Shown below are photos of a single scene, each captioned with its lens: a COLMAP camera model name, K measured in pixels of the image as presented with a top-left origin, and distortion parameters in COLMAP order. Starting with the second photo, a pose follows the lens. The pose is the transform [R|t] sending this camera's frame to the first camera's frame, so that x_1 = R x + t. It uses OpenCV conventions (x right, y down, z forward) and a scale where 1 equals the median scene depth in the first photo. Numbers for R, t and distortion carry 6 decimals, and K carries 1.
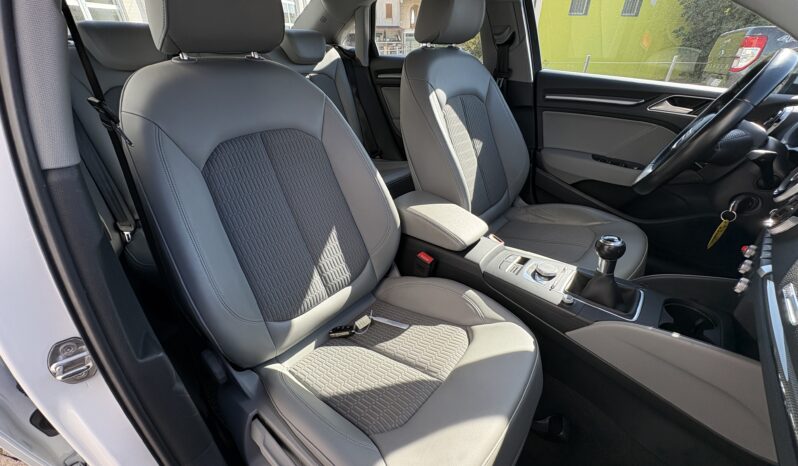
lens RADIAL K [[319.0, 0, 401.1], [0, 319.0, 233.1], [0, 0, 1]] dist [0.001553, 0.000045]
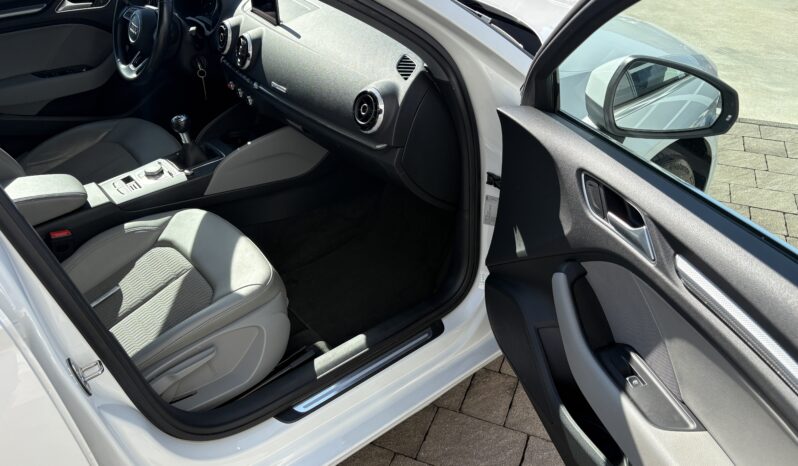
lens RADIAL K [[610.7, 0, 400.0], [0, 610.7, 236.5], [0, 0, 1]] dist [0.036467, -0.038200]
pose [[0.165824, -0.561249, 0.810865, -1.340094], [0.504888, 0.754629, 0.419074, -0.183707], [-0.847107, 0.339903, 0.408504, -0.583982]]
